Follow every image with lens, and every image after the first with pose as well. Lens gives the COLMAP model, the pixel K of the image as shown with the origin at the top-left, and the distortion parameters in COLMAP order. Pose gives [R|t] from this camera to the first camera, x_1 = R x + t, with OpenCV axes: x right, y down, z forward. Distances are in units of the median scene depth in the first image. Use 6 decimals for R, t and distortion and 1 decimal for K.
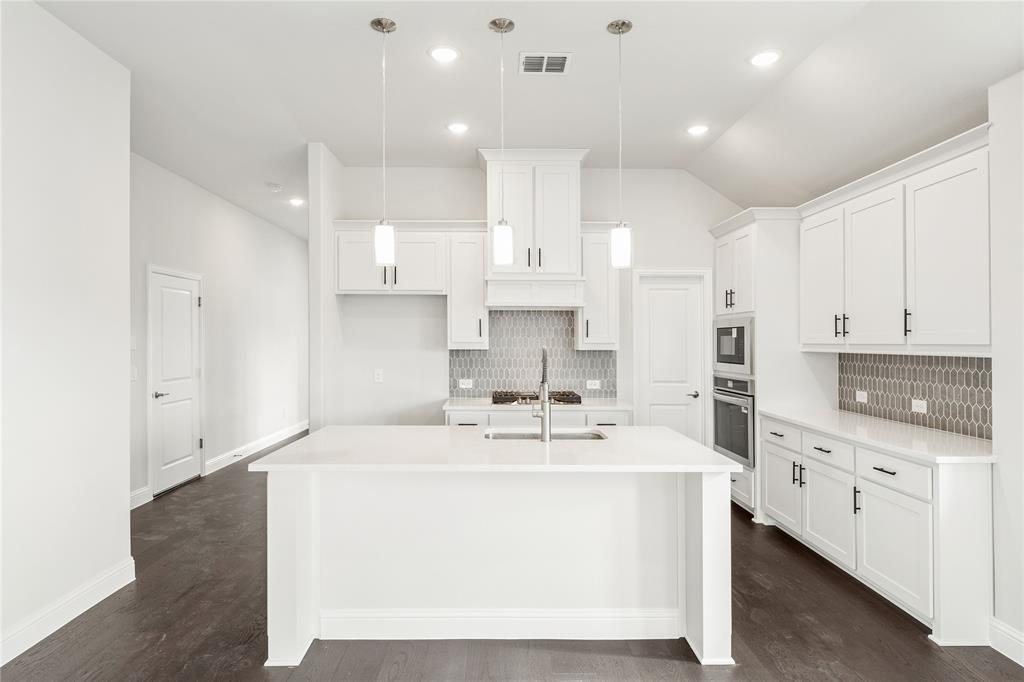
lens RADIAL K [[563.4, 0, 510.8], [0, 563.4, 335.4], [0, 0, 1]] dist [-0.003690, -0.000111]
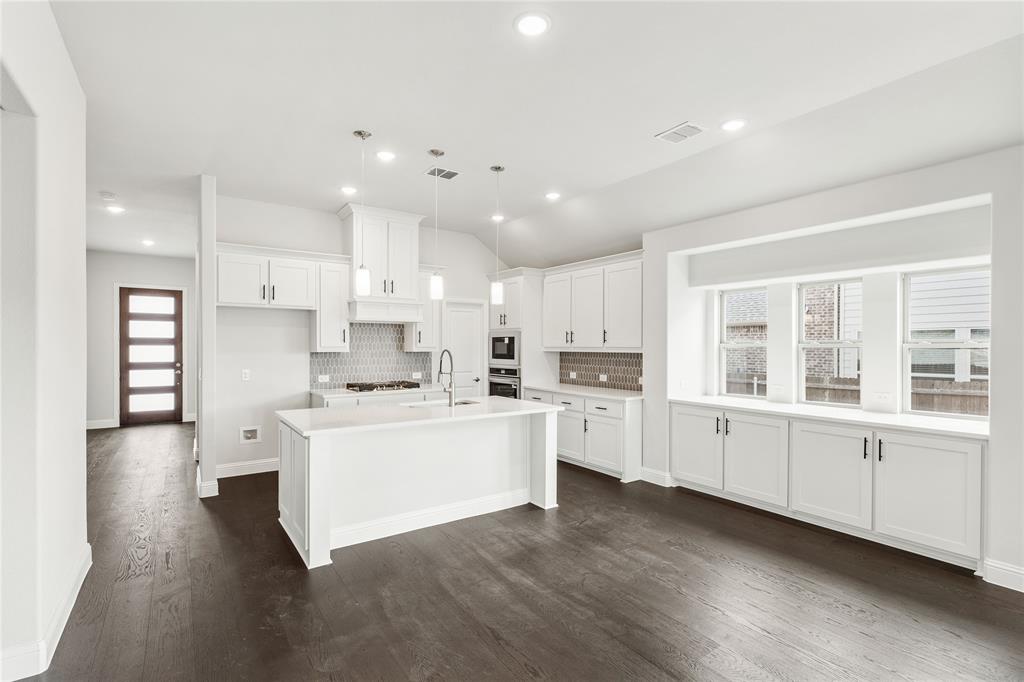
lens RADIAL K [[470.9, 0, 518.3], [0, 470.9, 345.2], [0, 0, 1]] dist [-0.003223, -0.000485]
pose [[0.826013, -0.001652, 0.563649, -0.389218], [-0.004640, 0.999942, 0.009731, -0.004386], [-0.563632, -0.010653, 0.825957, -0.177382]]
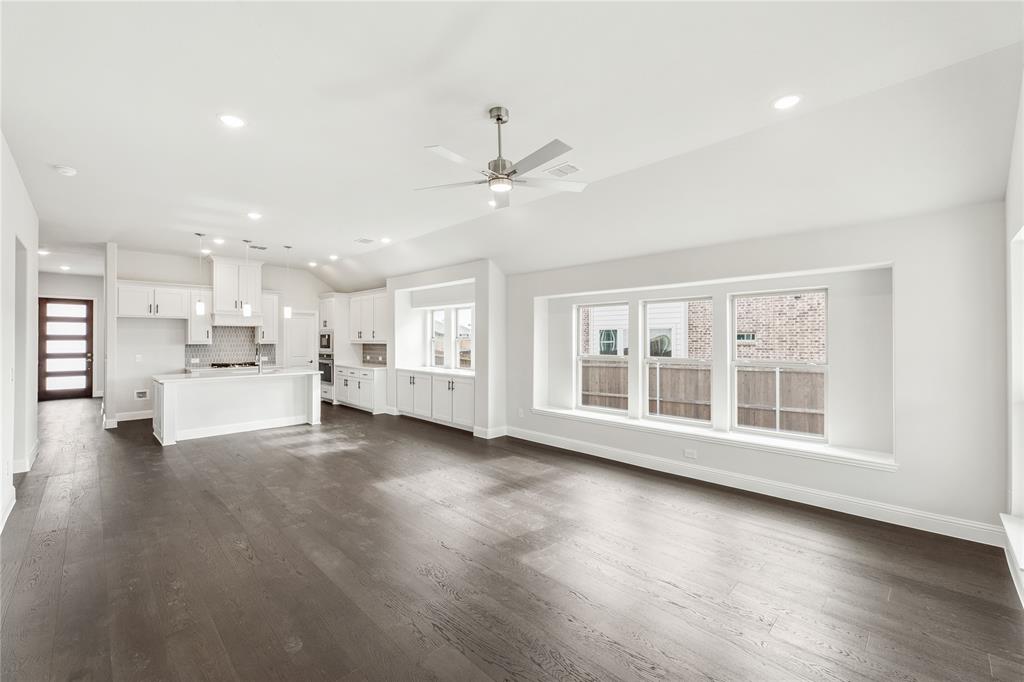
lens RADIAL K [[414.4, 0, 518.7], [0, 414.4, 334.2], [0, 0, 1]] dist [-0.001137, 0.000927]
pose [[0.712341, 0.004978, 0.701816, -0.370967], [-0.003480, 0.999988, -0.003561, -0.014148], [-0.701825, 0.000095, 0.712349, -1.155866]]
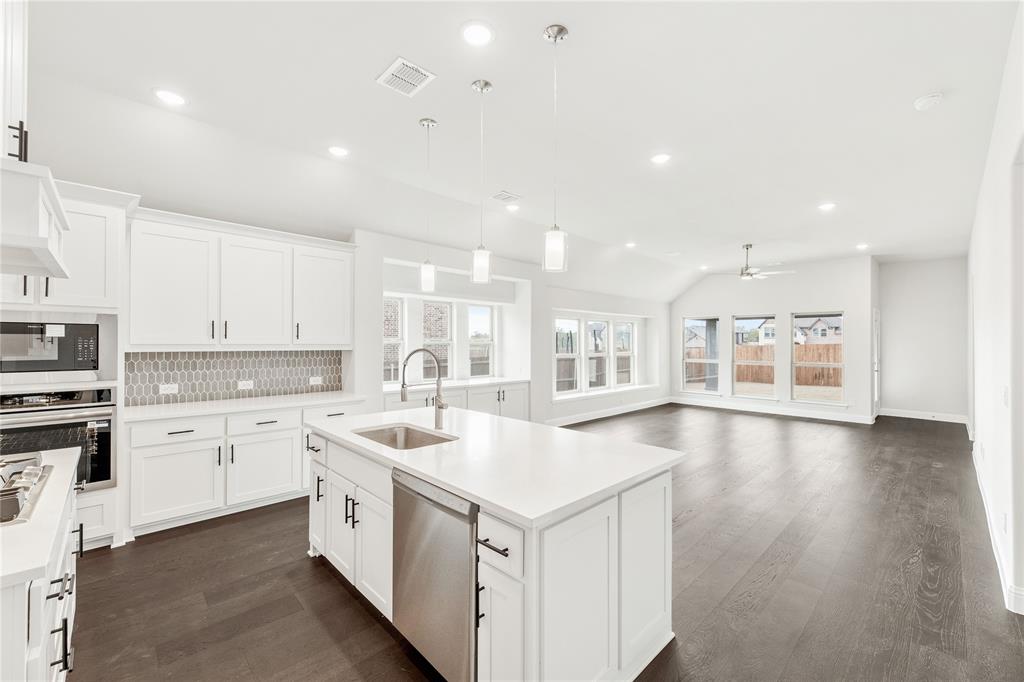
lens RADIAL K [[414.4, 0, 511.2], [0, 414.4, 341.9], [0, 0, 1]] dist [-0.001137, 0.000927]
pose [[-0.669771, -0.004994, 0.742551, -0.481753], [-0.013109, 0.999901, -0.005099, 0.005381], [-0.742452, -0.013149, -0.669770, 1.012066]]
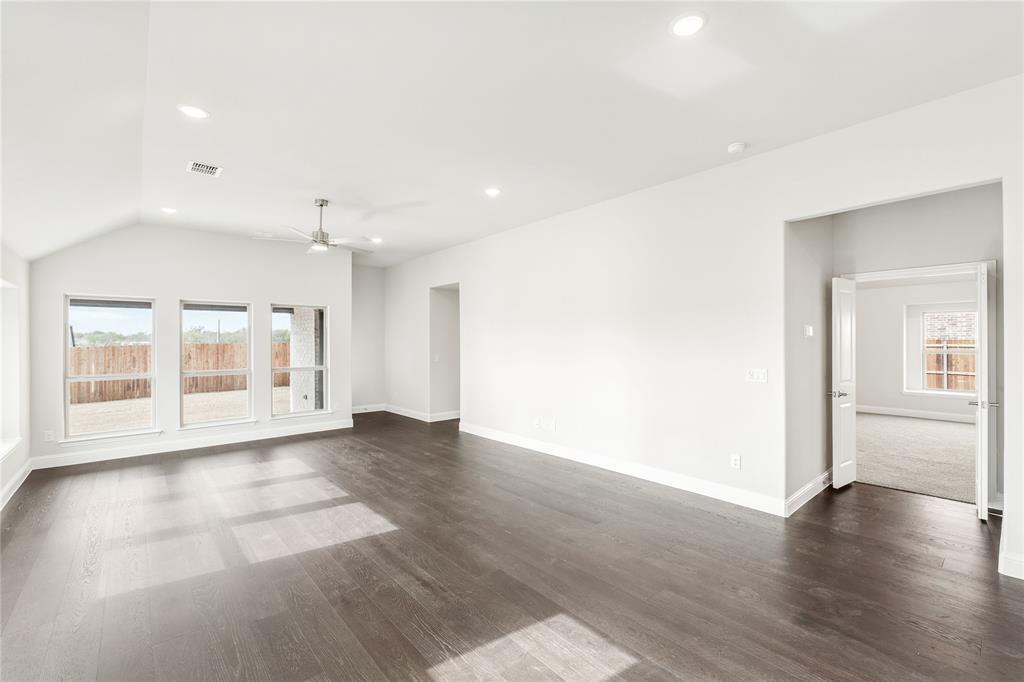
lens RADIAL K [[438.9, 0, 519.4], [0, 438.9, 337.6], [0, 0, 1]] dist [0.002361, -0.001268]
pose [[-0.770513, -0.004929, -0.637406, 0.400372], [0.010195, 0.999747, -0.020055, 0.005666], [0.637343, -0.021951, -0.770267, 0.521955]]
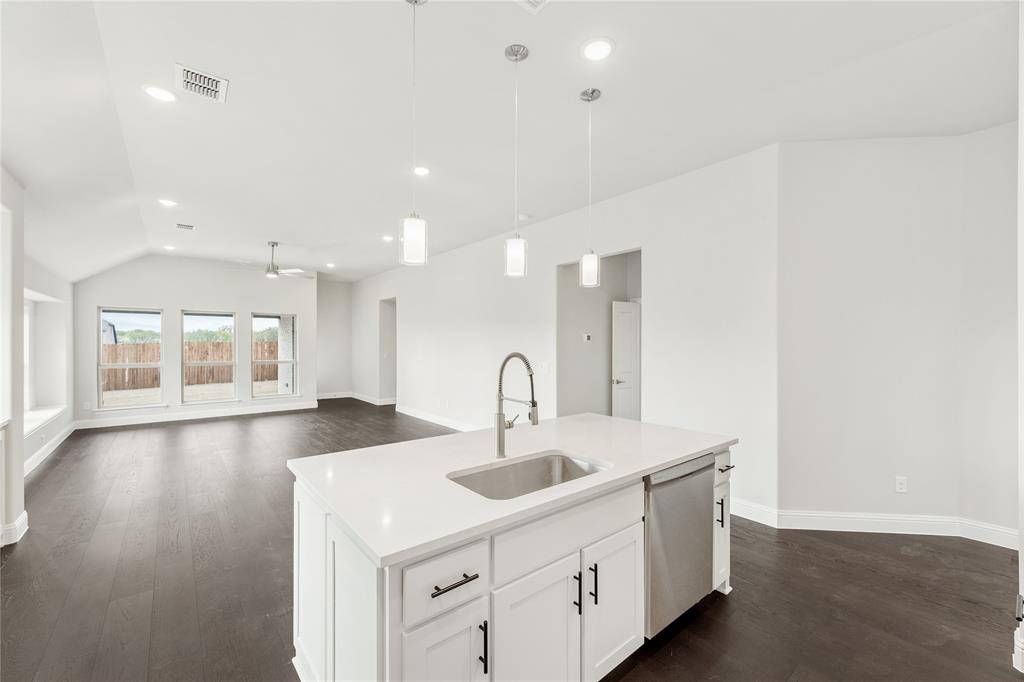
lens RADIAL K [[414.4, 0, 518.9], [0, 414.4, 342.7], [0, 0, 1]] dist [-0.001137, 0.000927]
pose [[-0.784922, -0.009075, -0.619528, 0.304652], [-0.001540, 0.999918, -0.012696, 0.010836], [0.619593, -0.009011, -0.784872, 1.079887]]
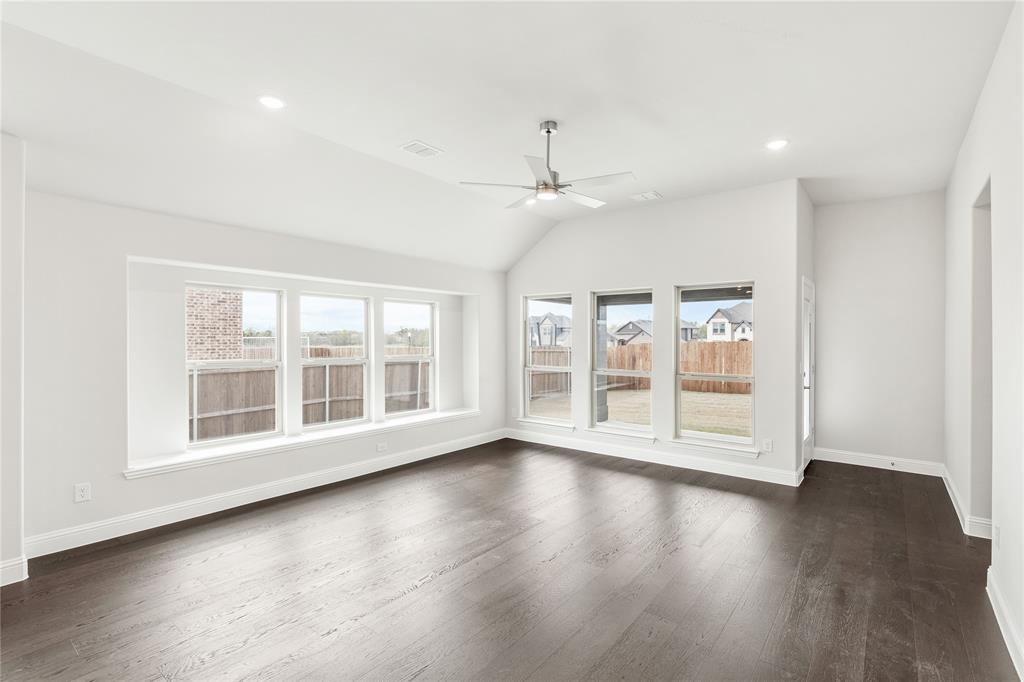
lens RADIAL K [[476.8, 0, 519.6], [0, 476.8, 342.9], [0, 0, 1]] dist [-0.001771, -0.000562]
pose [[-0.773230, -0.011043, 0.634030, -0.405516], [-0.012690, 0.999918, 0.001940, -0.001555], [-0.633999, -0.006545, -0.773306, -0.007887]]
